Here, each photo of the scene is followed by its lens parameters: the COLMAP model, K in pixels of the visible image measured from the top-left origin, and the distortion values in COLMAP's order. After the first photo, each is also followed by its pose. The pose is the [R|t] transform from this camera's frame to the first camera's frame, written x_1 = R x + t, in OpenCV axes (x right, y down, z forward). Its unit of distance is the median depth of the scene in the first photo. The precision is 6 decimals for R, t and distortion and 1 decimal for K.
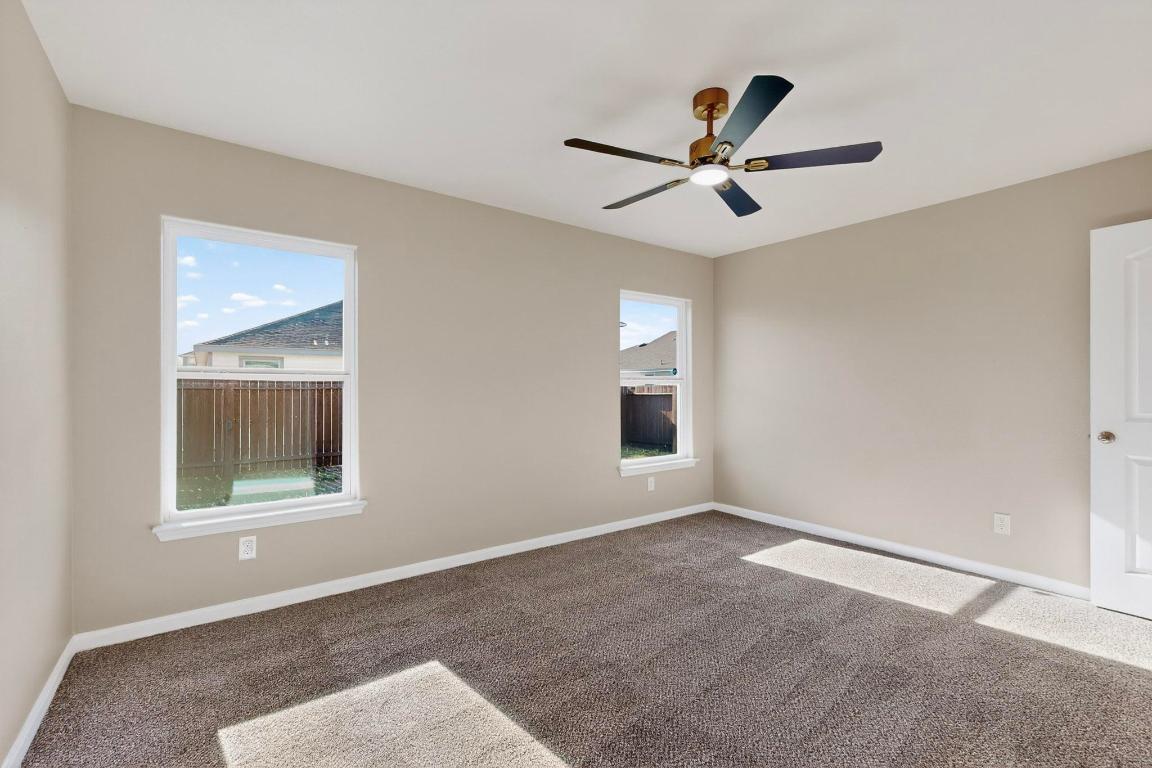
lens RADIAL K [[509.8, 0, 576.0], [0, 509.8, 384.0], [0, 0, 1]] dist [0.008797, 0.000046]
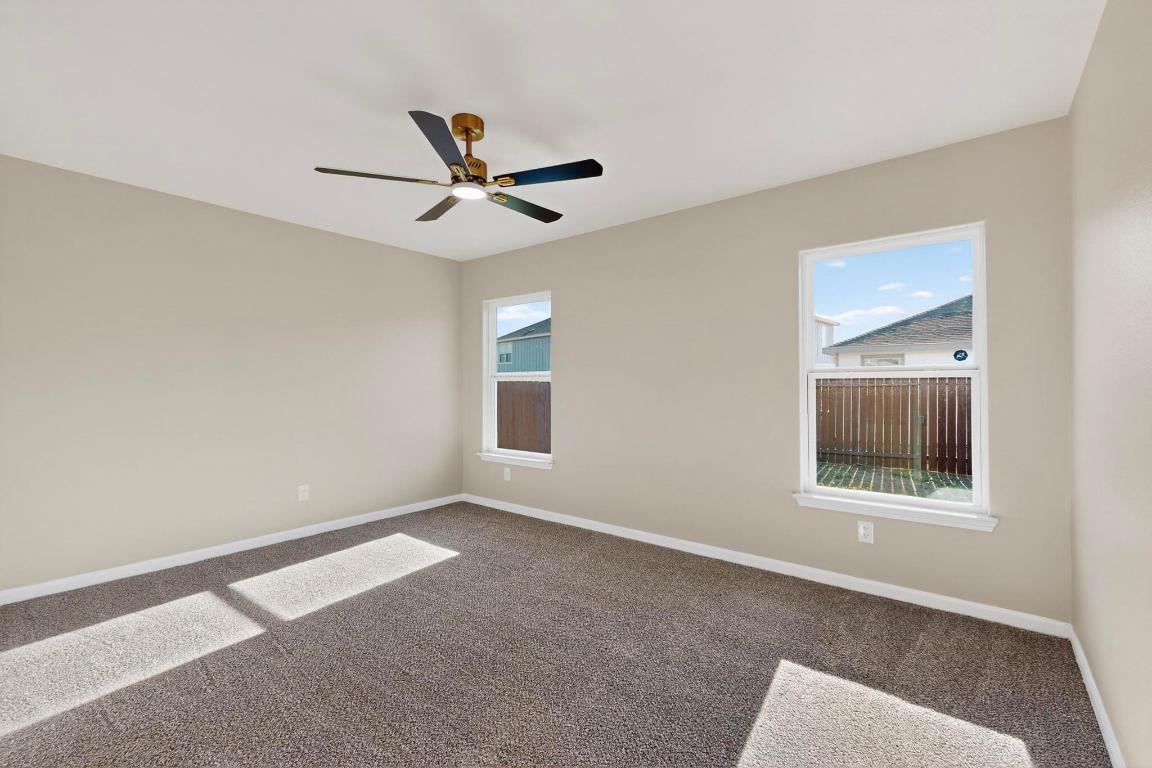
lens RADIAL K [[490.6, 0, 576.0], [0, 490.6, 384.0], [0, 0, 1]] dist [-0.034991, 0.000012]
pose [[0.243699, -0.002101, -0.969849, 0.753566], [0.007632, 0.999971, -0.000248, 0.006265], [0.969821, -0.007342, 0.243708, 0.574796]]
